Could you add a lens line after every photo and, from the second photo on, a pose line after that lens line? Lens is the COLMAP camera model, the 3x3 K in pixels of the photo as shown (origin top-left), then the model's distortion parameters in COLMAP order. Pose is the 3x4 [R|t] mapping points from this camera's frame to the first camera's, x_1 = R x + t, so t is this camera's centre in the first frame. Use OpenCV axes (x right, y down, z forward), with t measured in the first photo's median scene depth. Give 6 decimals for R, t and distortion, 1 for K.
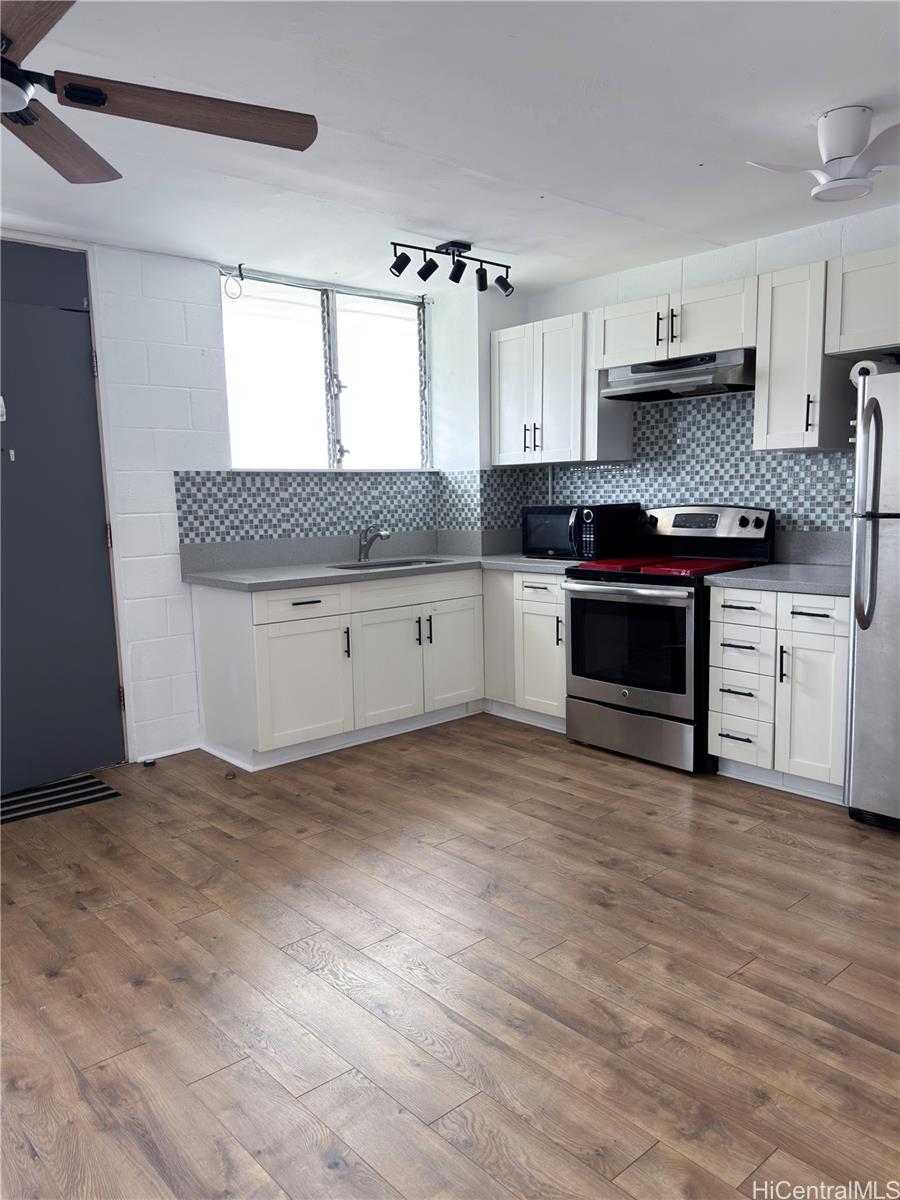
lens RADIAL K [[918.3, 0, 436.2], [0, 918.3, 611.0], [0, 0, 1]] dist [0.129967, -0.246837]
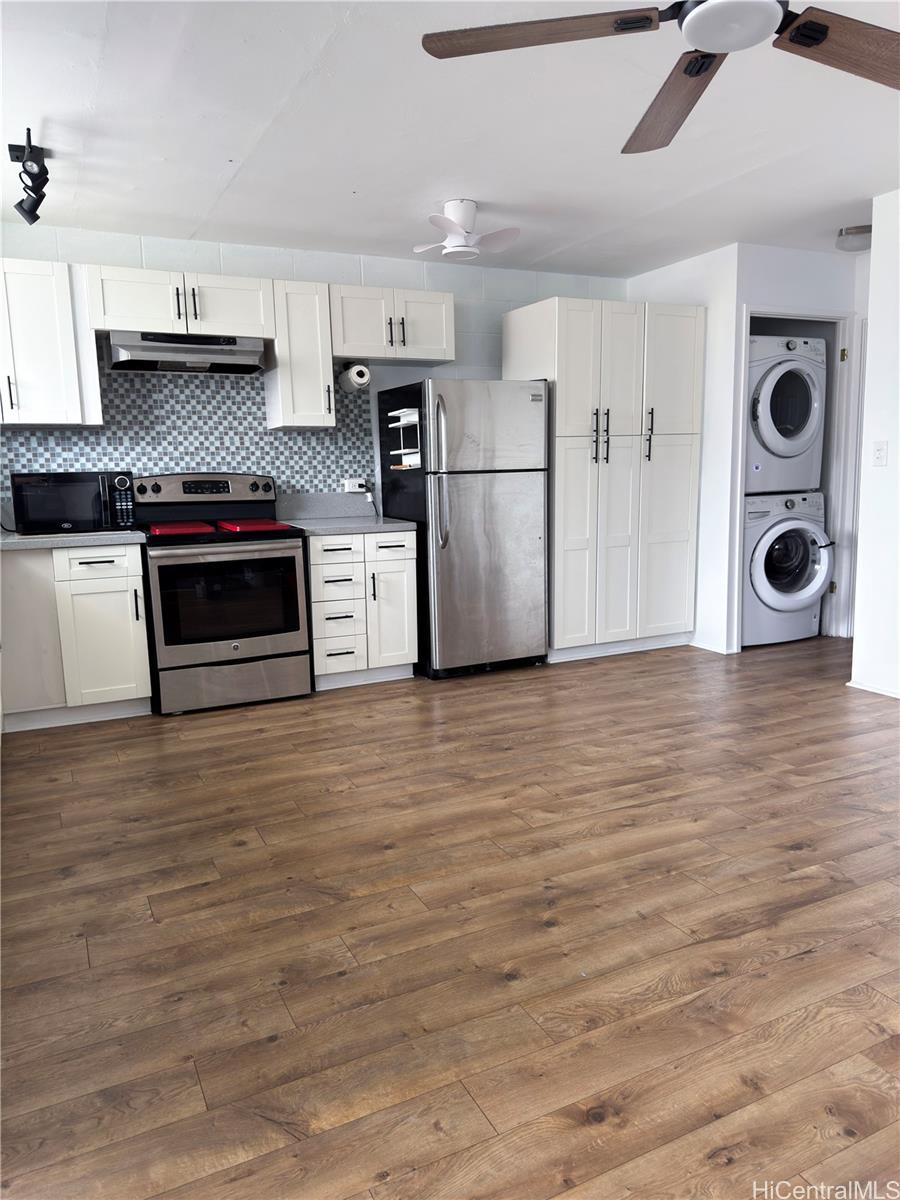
lens RADIAL K [[918.3, 0, 436.2], [0, 918.3, 611.0], [0, 0, 1]] dist [0.129967, -0.246837]
pose [[0.205162, -0.126596, 0.970506, -0.773899], [0.144240, 0.984683, 0.097953, -0.022193], [-0.968041, 0.119889, 0.220280, 0.534588]]
